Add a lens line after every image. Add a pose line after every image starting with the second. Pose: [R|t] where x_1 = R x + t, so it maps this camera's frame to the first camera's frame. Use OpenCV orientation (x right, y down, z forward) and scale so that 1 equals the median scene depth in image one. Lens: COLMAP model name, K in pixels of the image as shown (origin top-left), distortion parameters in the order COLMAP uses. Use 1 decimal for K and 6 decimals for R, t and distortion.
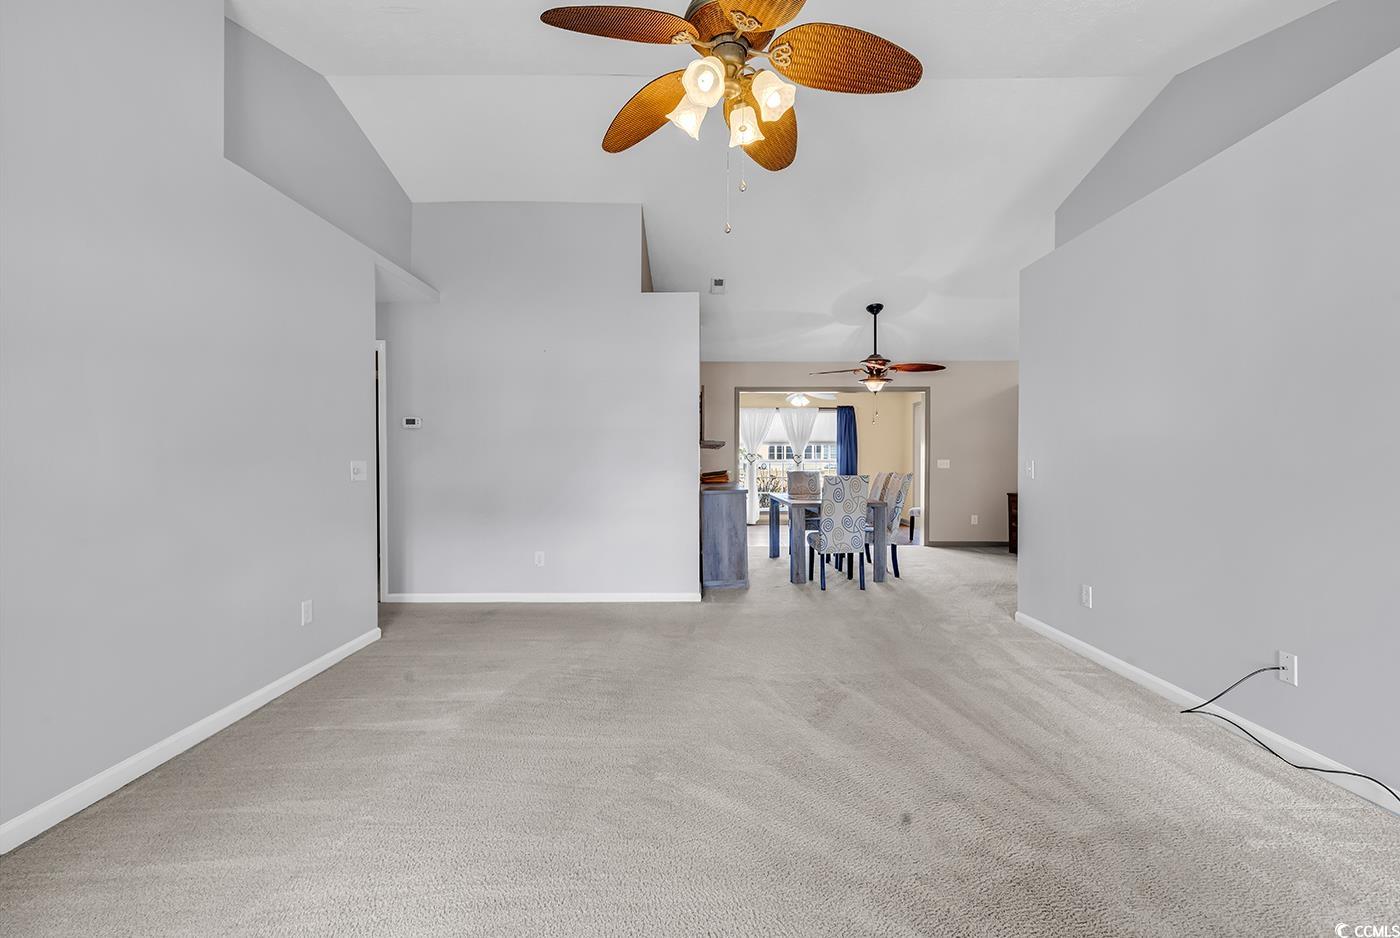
lens RADIAL K [[627.1, 0, 692.3], [0, 627.1, 467.6], [0, 0, 1]] dist [0.008191, -0.001585]
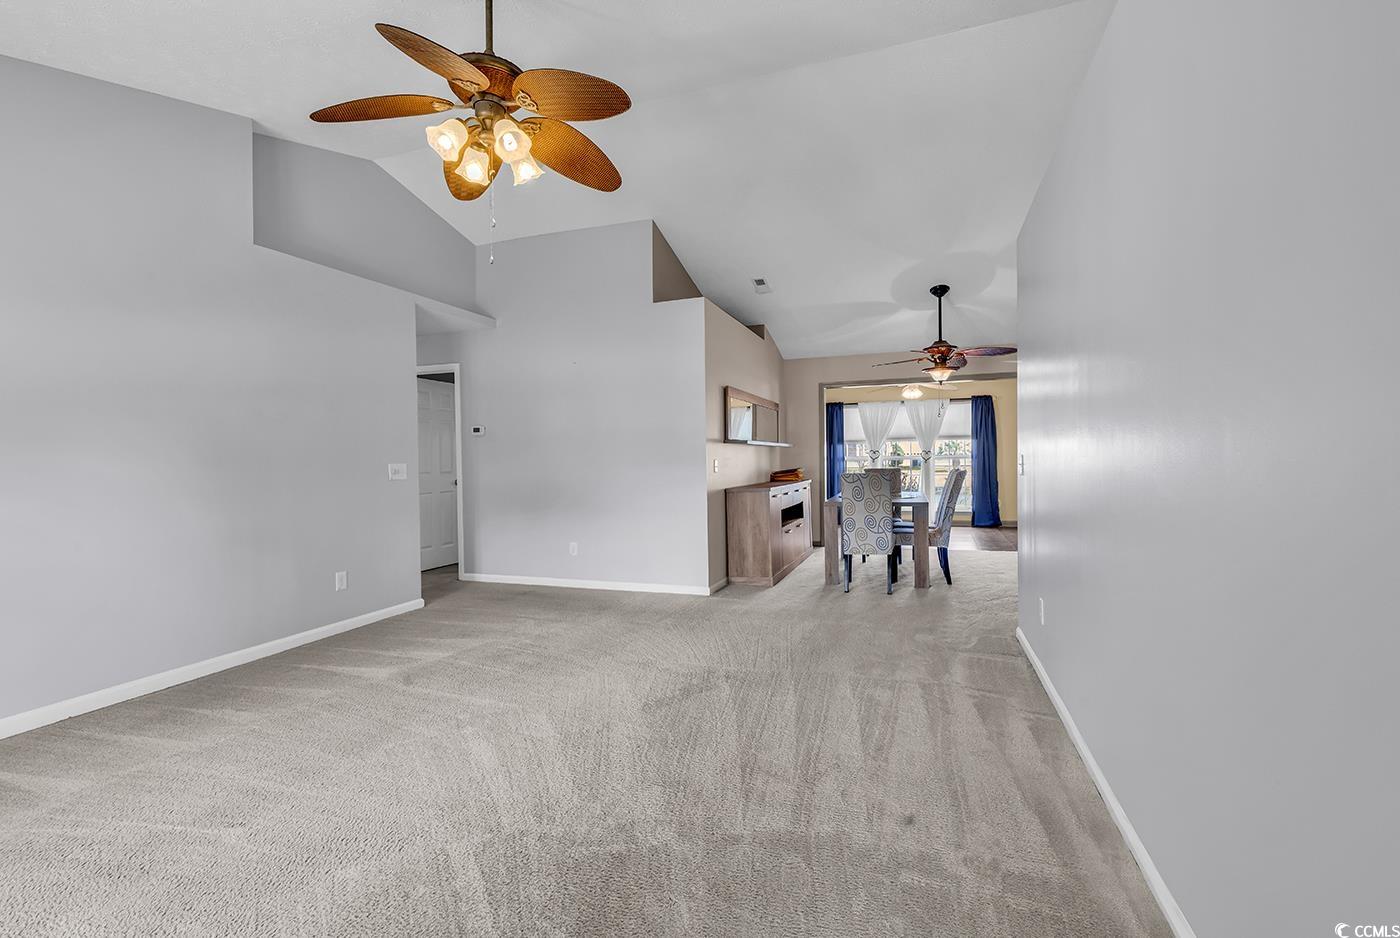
lens RADIAL K [[627.1, 0, 693.9], [0, 627.1, 468.5], [0, 0, 1]] dist [0.008191, -0.001585]
pose [[0.940592, -0.008221, -0.339438, 0.281952], [0.009506, 0.999953, 0.002124, 0.001167], [0.339405, -0.005225, 0.940626, 0.014834]]
